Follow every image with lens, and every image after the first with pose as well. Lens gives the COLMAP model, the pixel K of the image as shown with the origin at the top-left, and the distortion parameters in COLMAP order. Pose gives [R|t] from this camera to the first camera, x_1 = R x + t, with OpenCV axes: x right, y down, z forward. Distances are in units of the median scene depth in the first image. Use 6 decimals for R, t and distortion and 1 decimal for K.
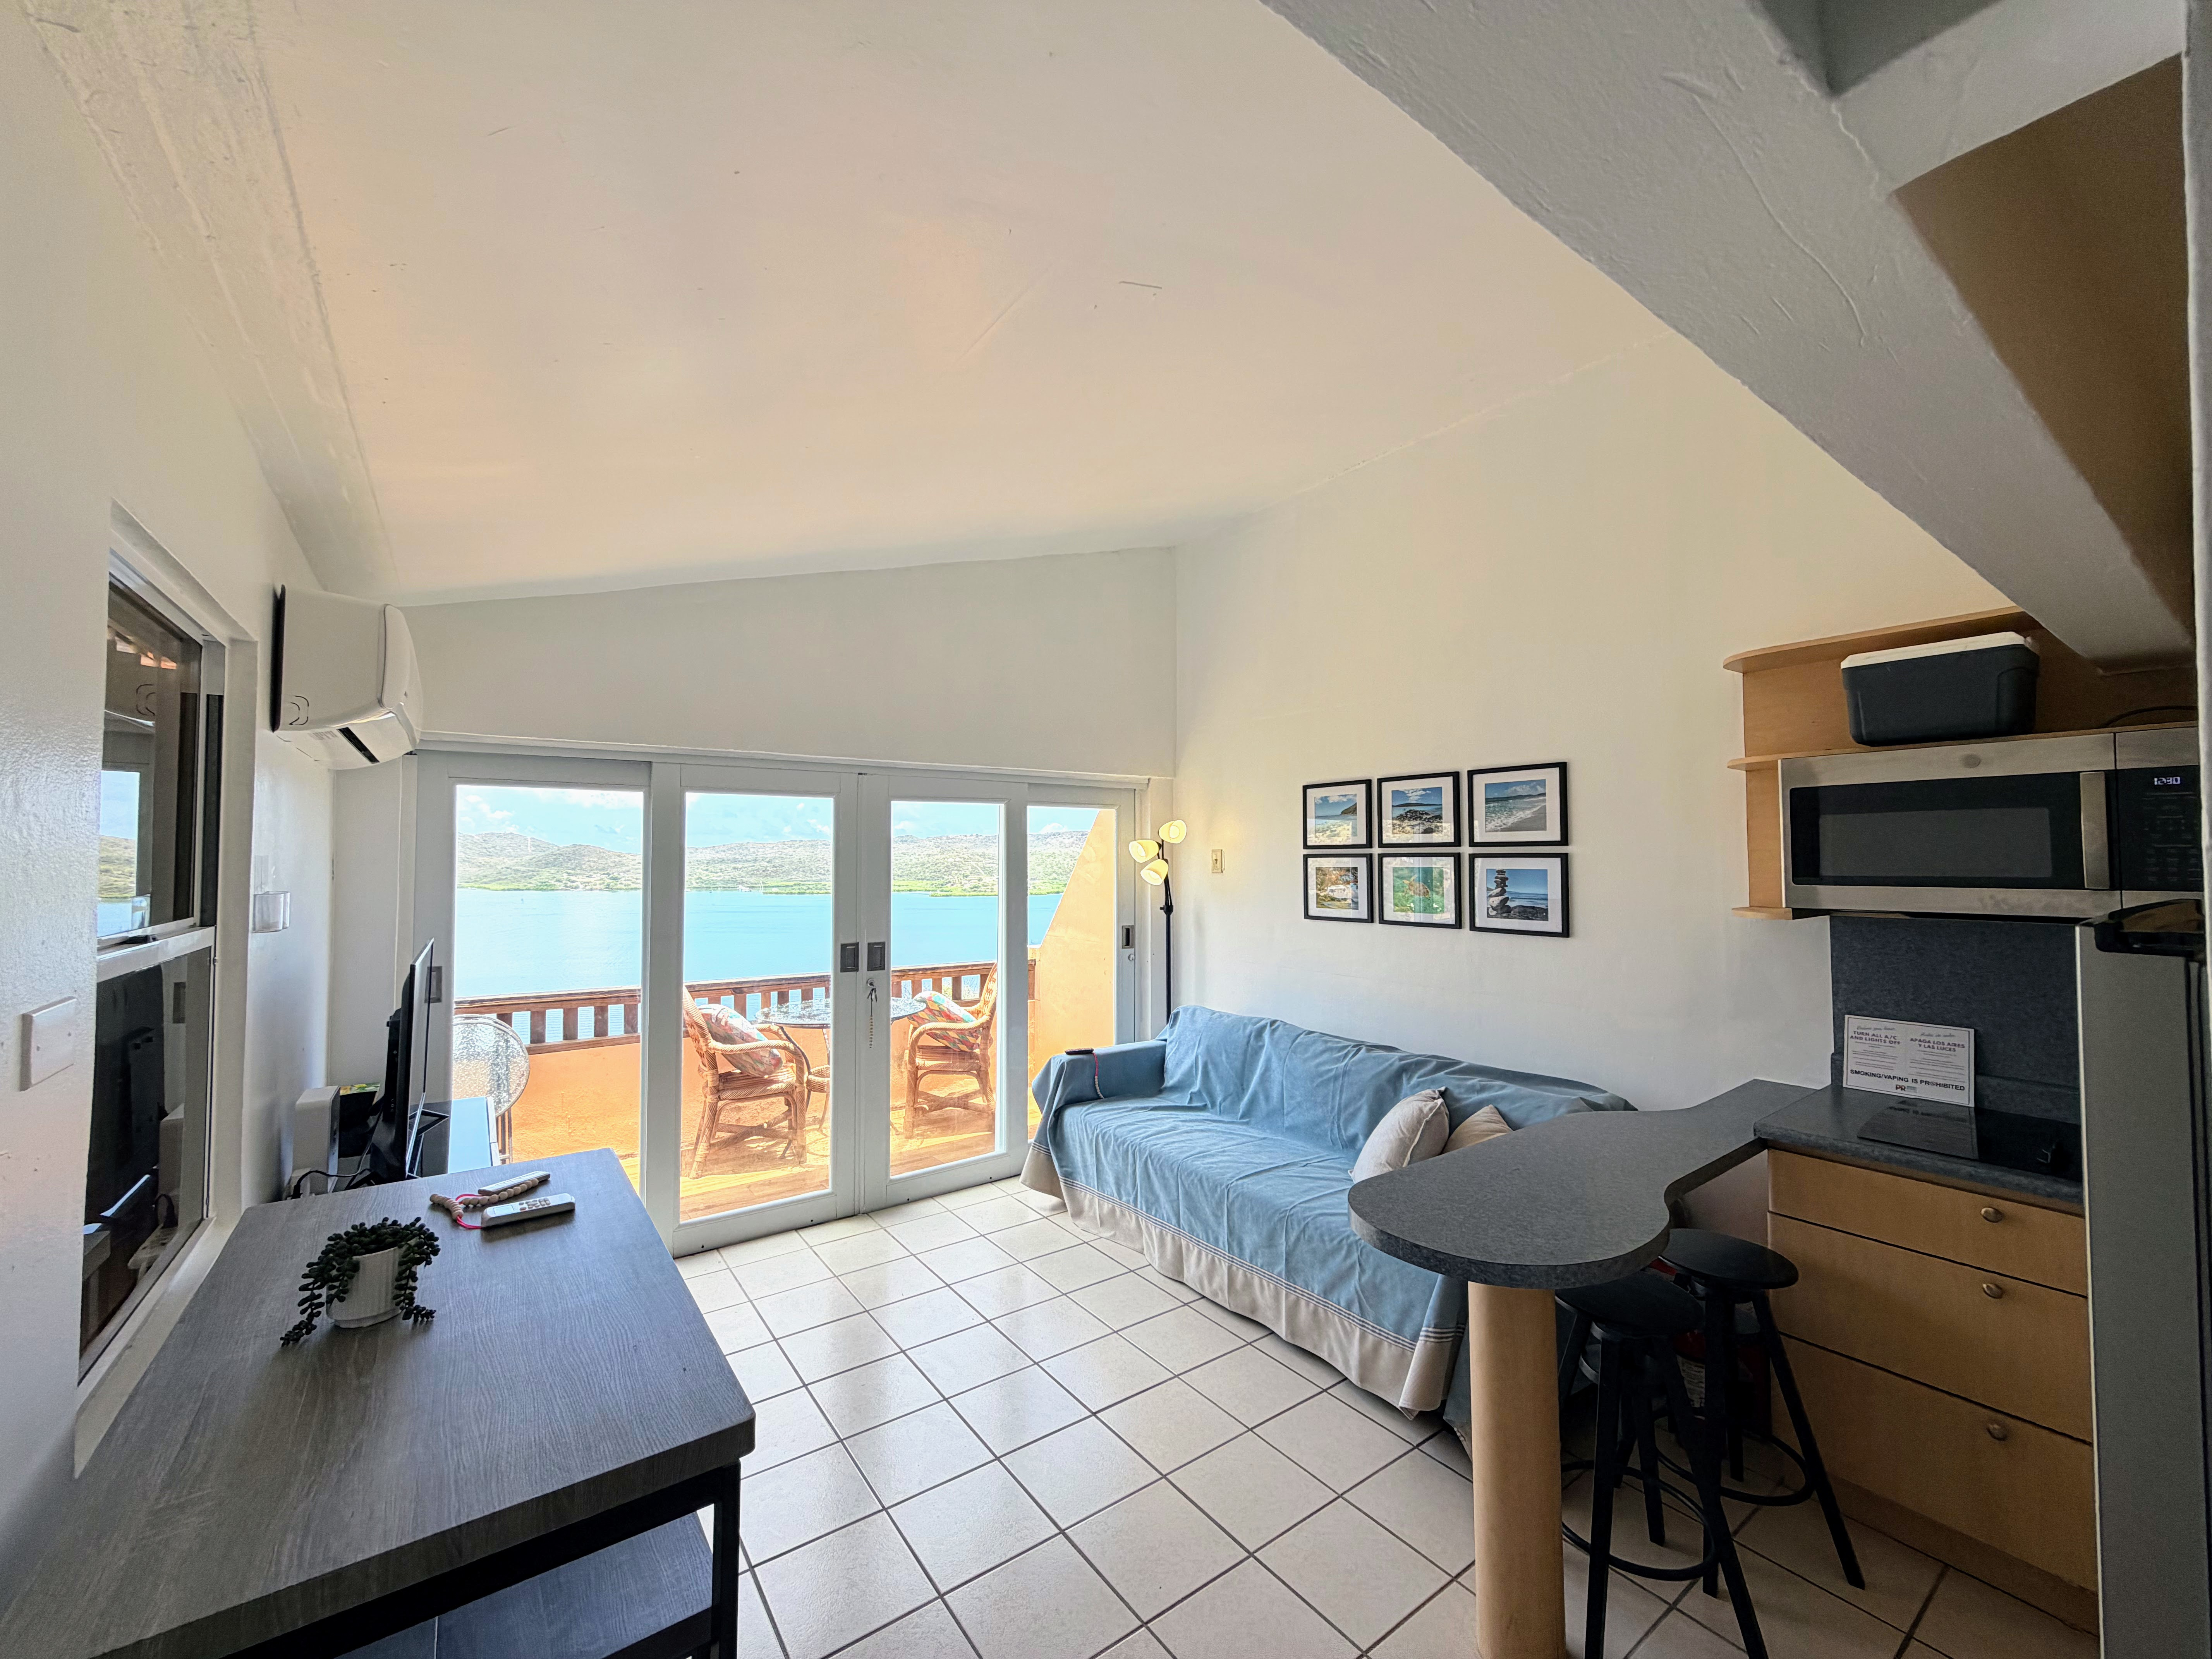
lens RADIAL K [[882.8, 0, 1101.0], [0, 882.8, 822.5], [0, 0, 1]] dist [-0.002537, -0.000047]
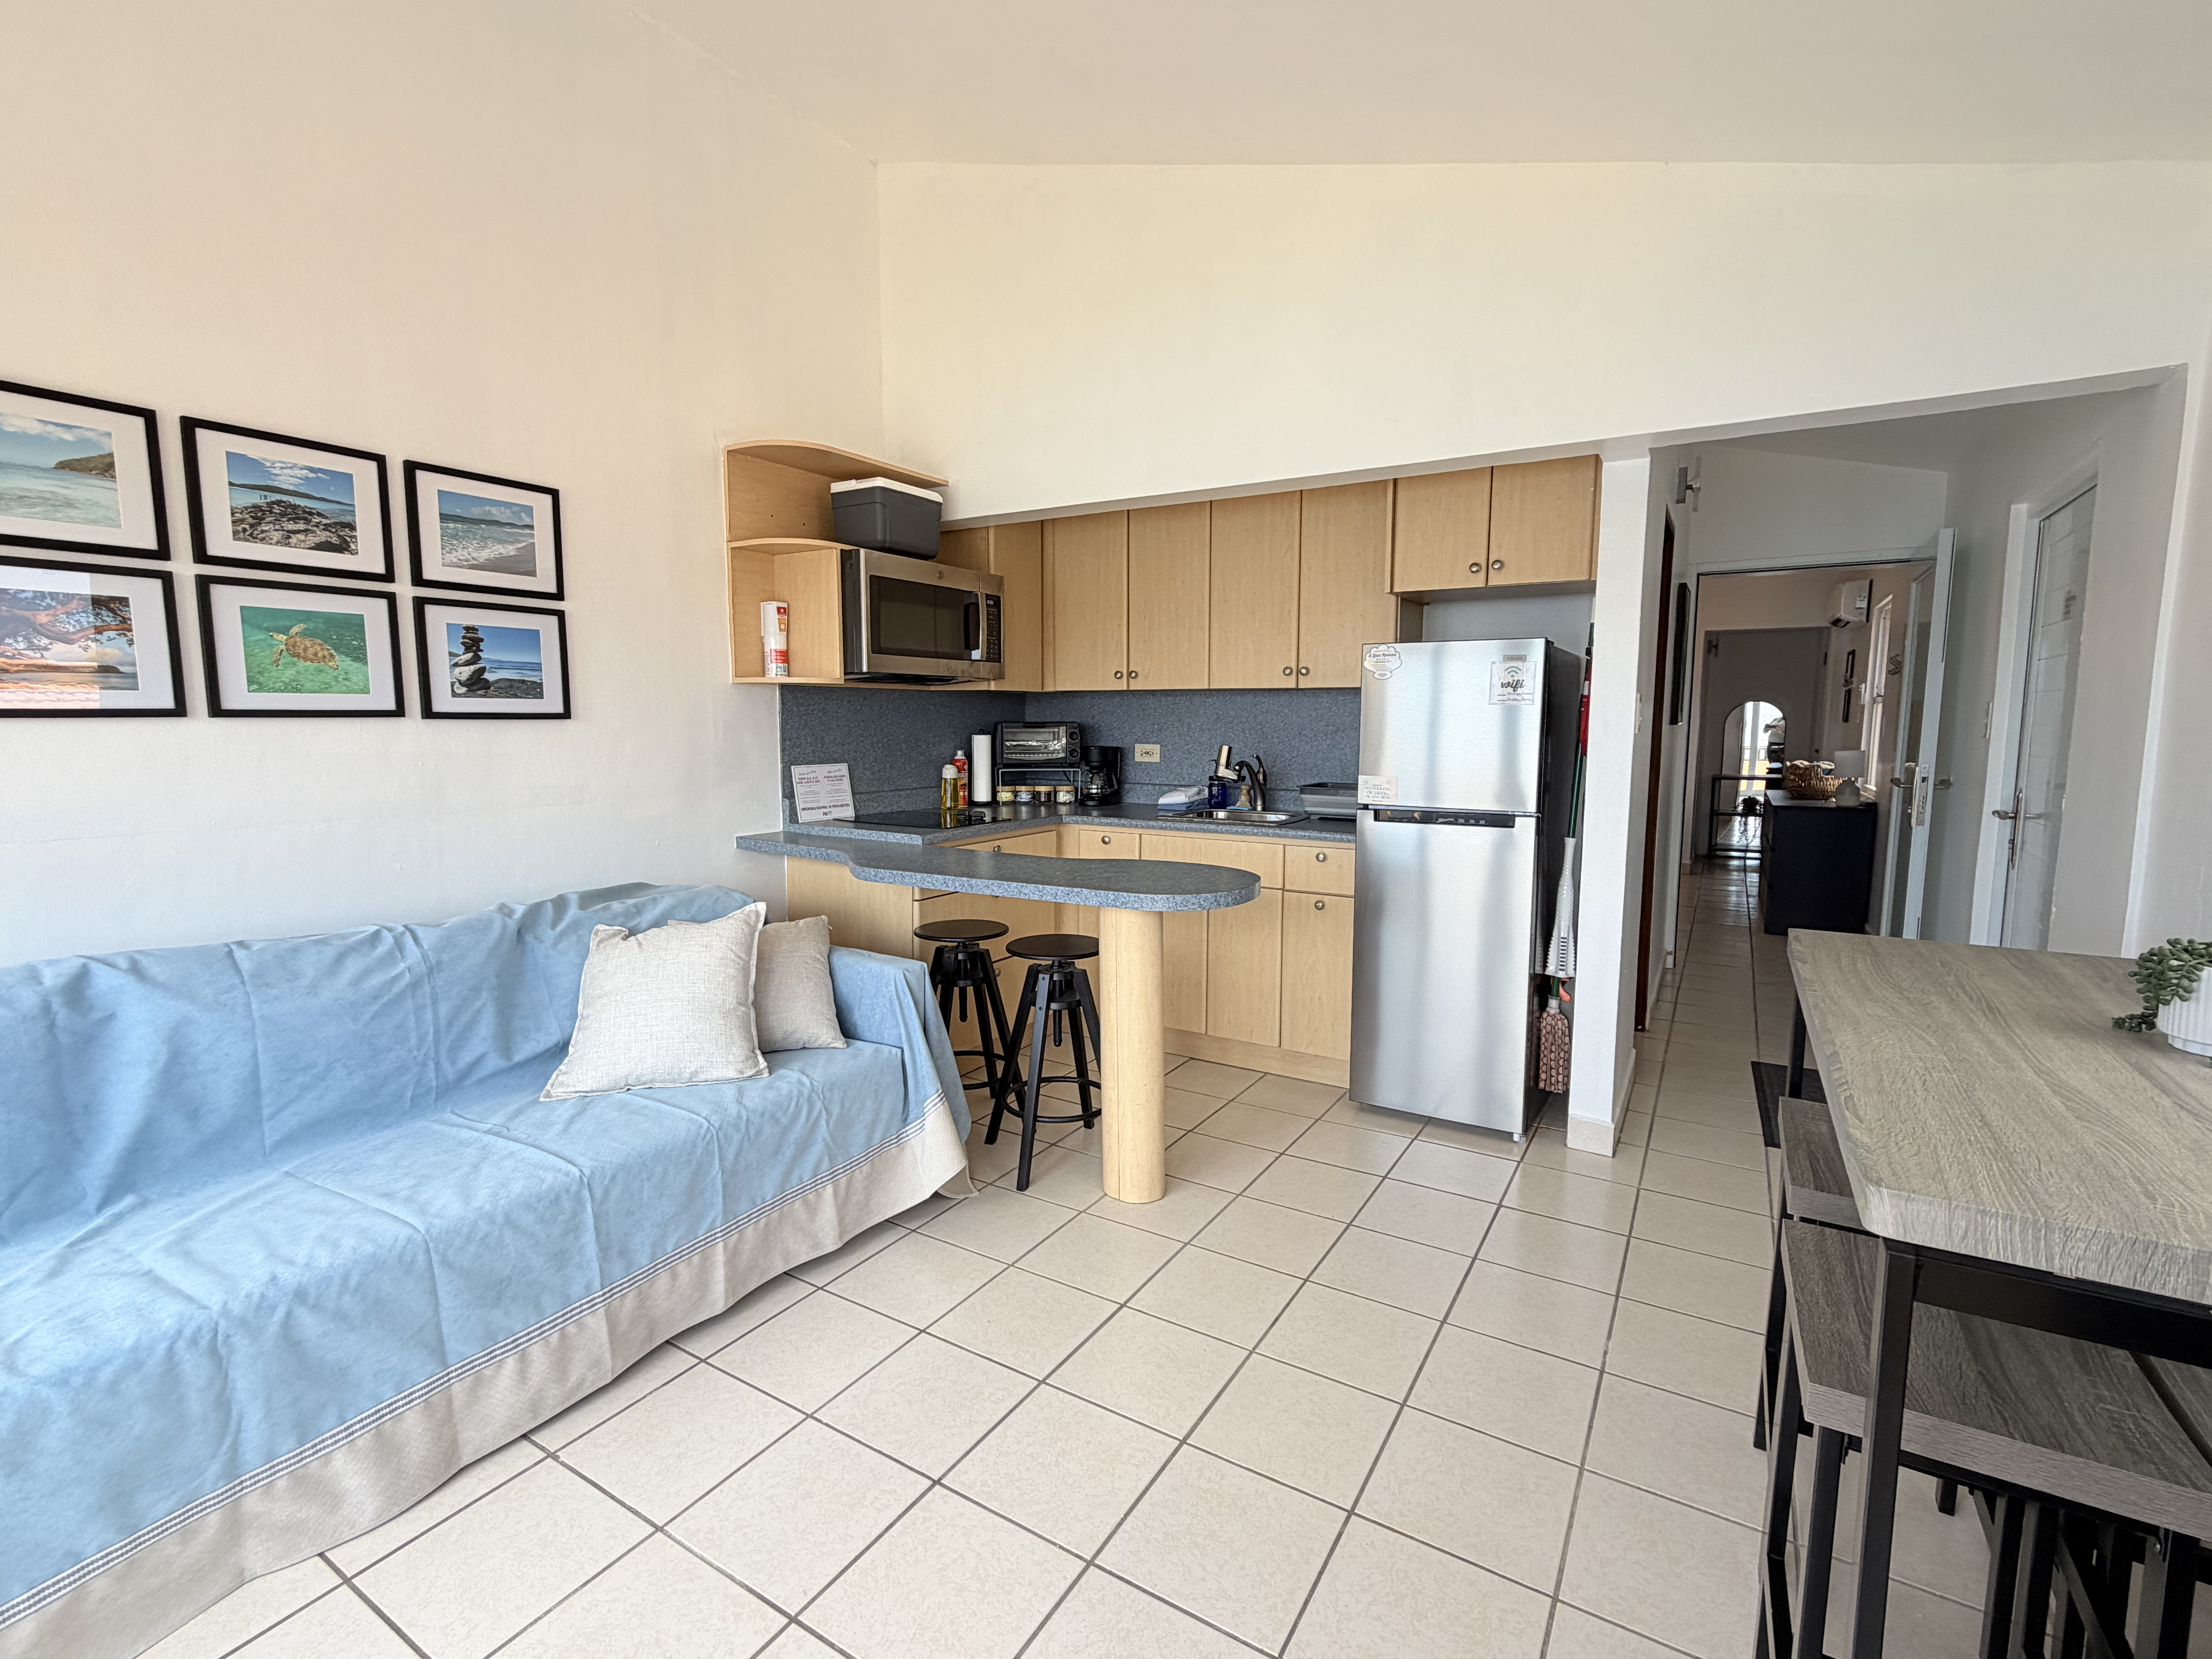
lens RADIAL K [[993.7, 0, 1107.6], [0, 993.7, 830.2], [0, 0, 1]] dist [0.000901, -0.000622]
pose [[-0.375735, -0.106207, 0.920621, -0.480056], [-0.042608, 0.994341, 0.097322, 0.120960], [-0.925747, -0.002659, -0.378134, 0.879550]]
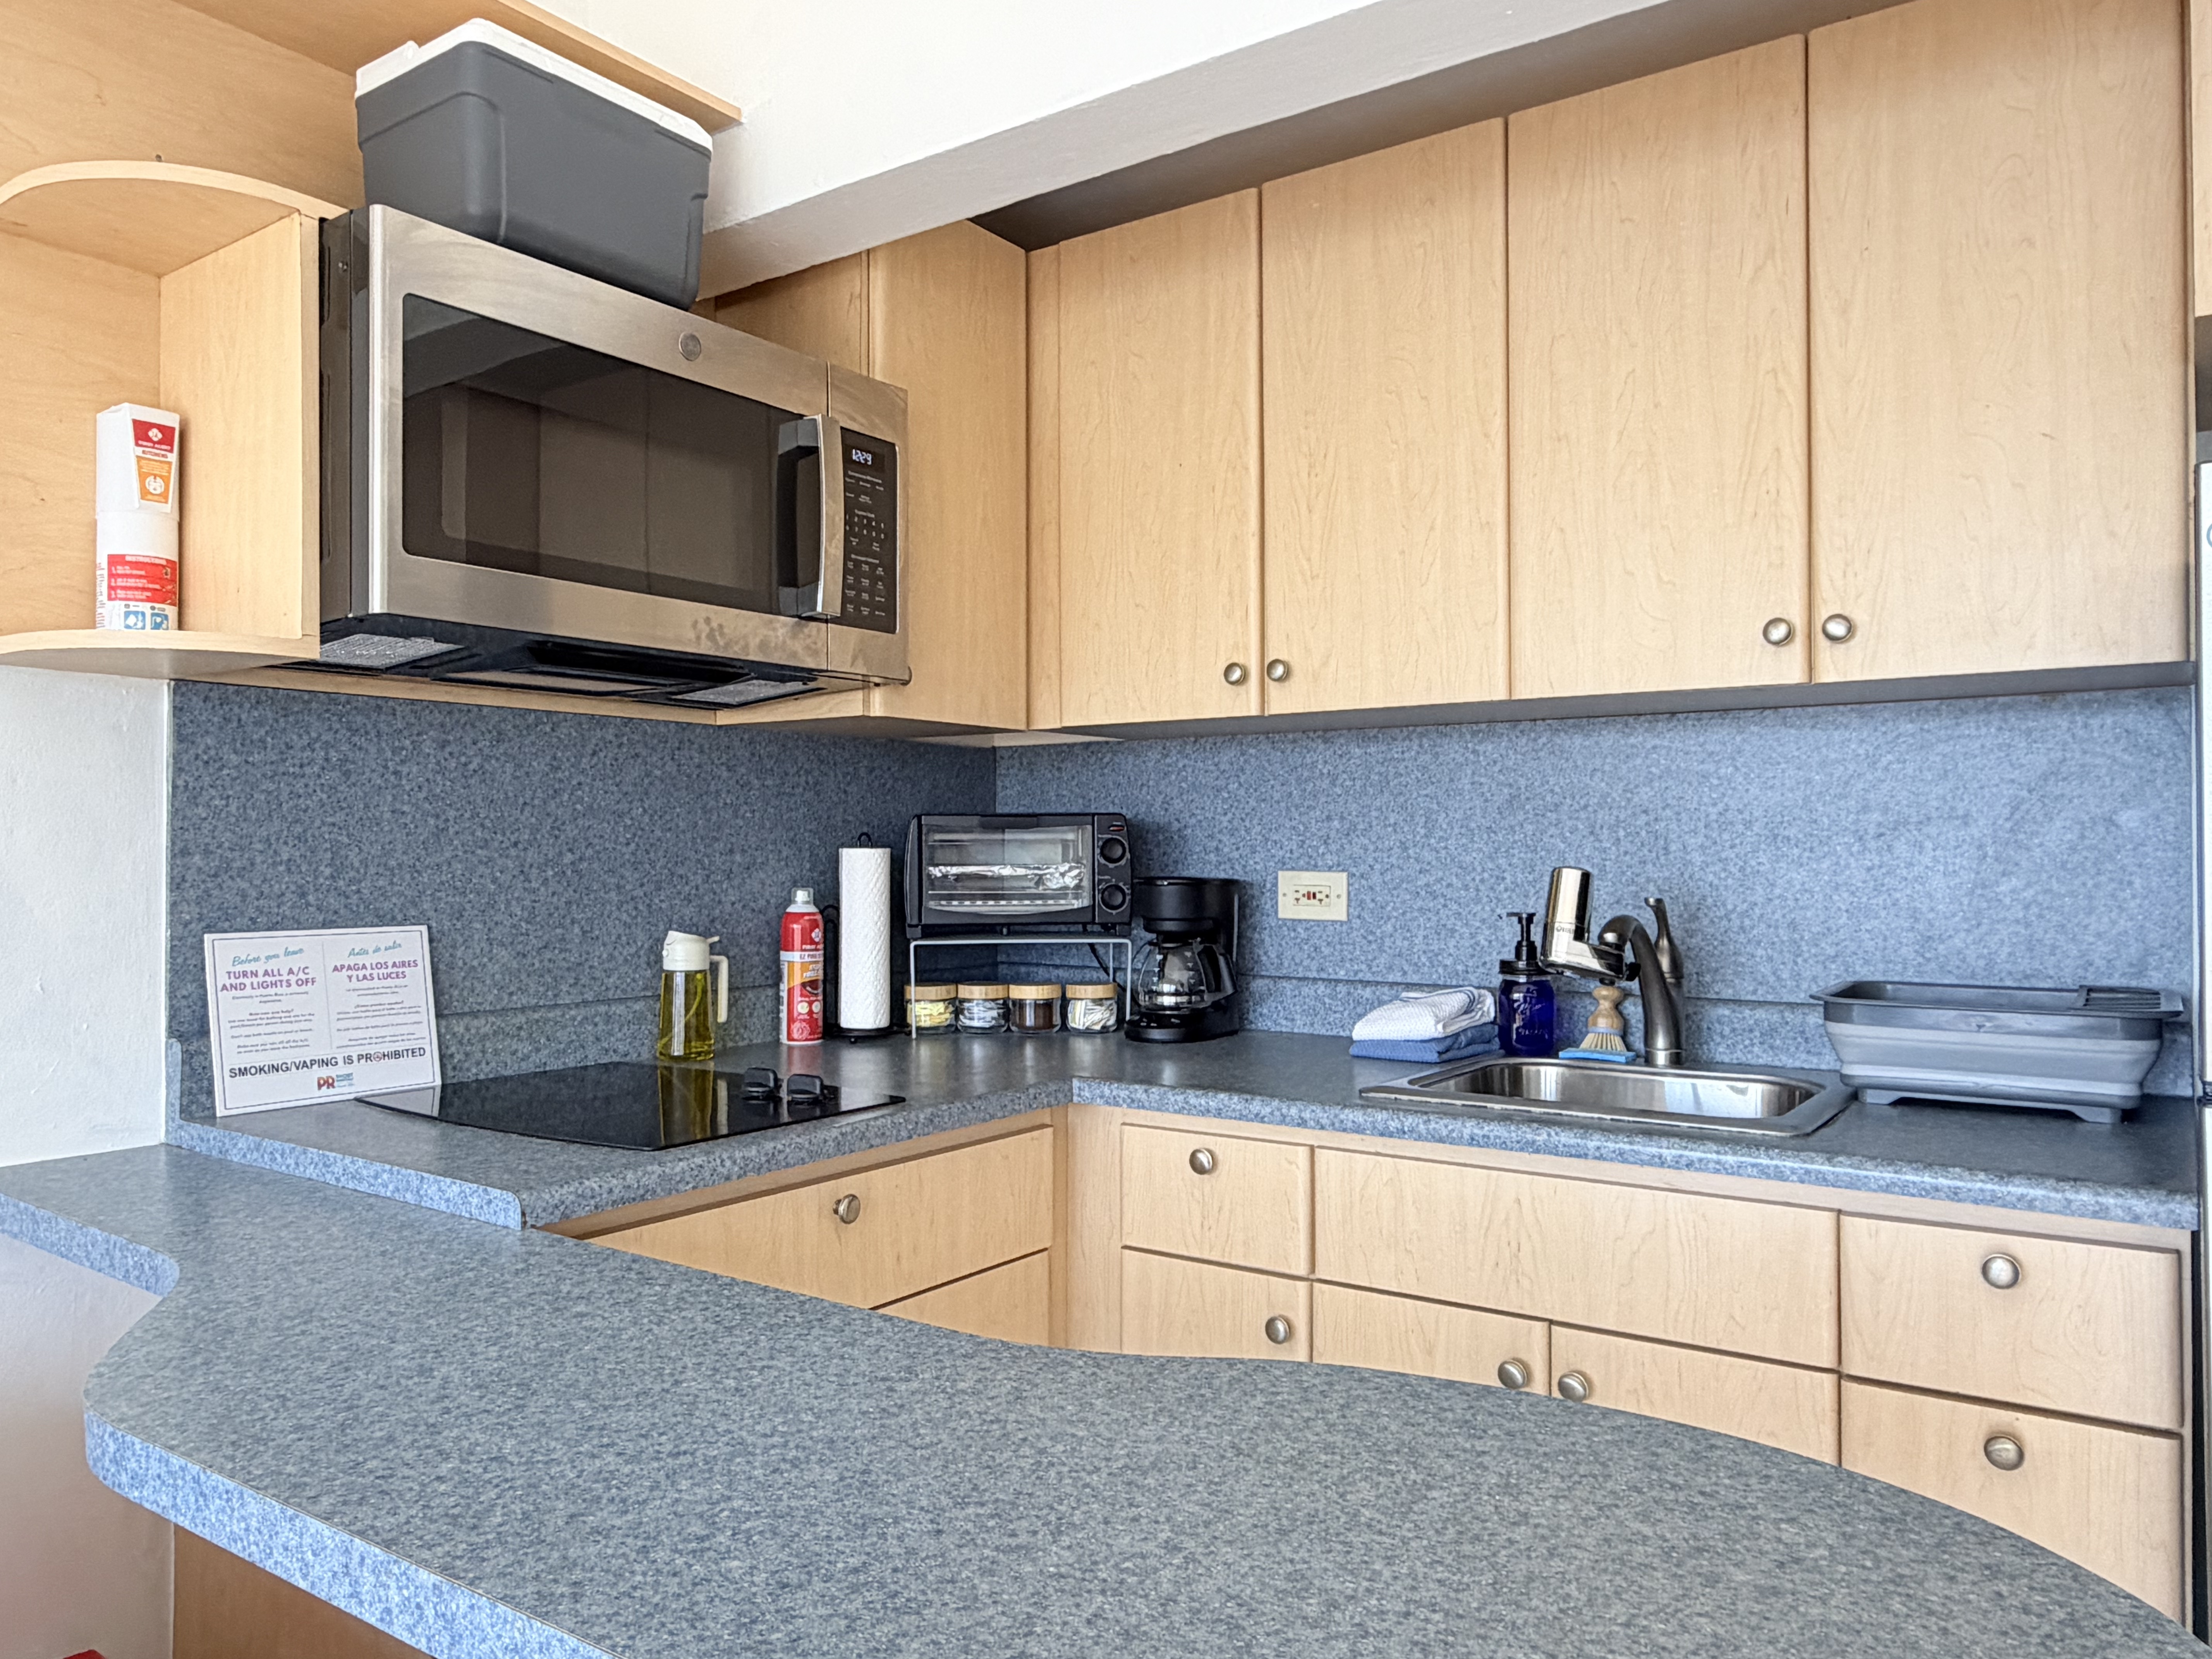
lens RADIAL K [[1551.1, 0, 1103.8], [0, 1551.1, 837.8], [0, 0, 1]] dist [0.010139, -0.009630]
pose [[-0.318491, 0.008363, 0.947889, 0.053659], [-0.038719, 0.999012, -0.021824, 0.138099], [-0.947135, -0.043652, -0.317853, 0.665486]]
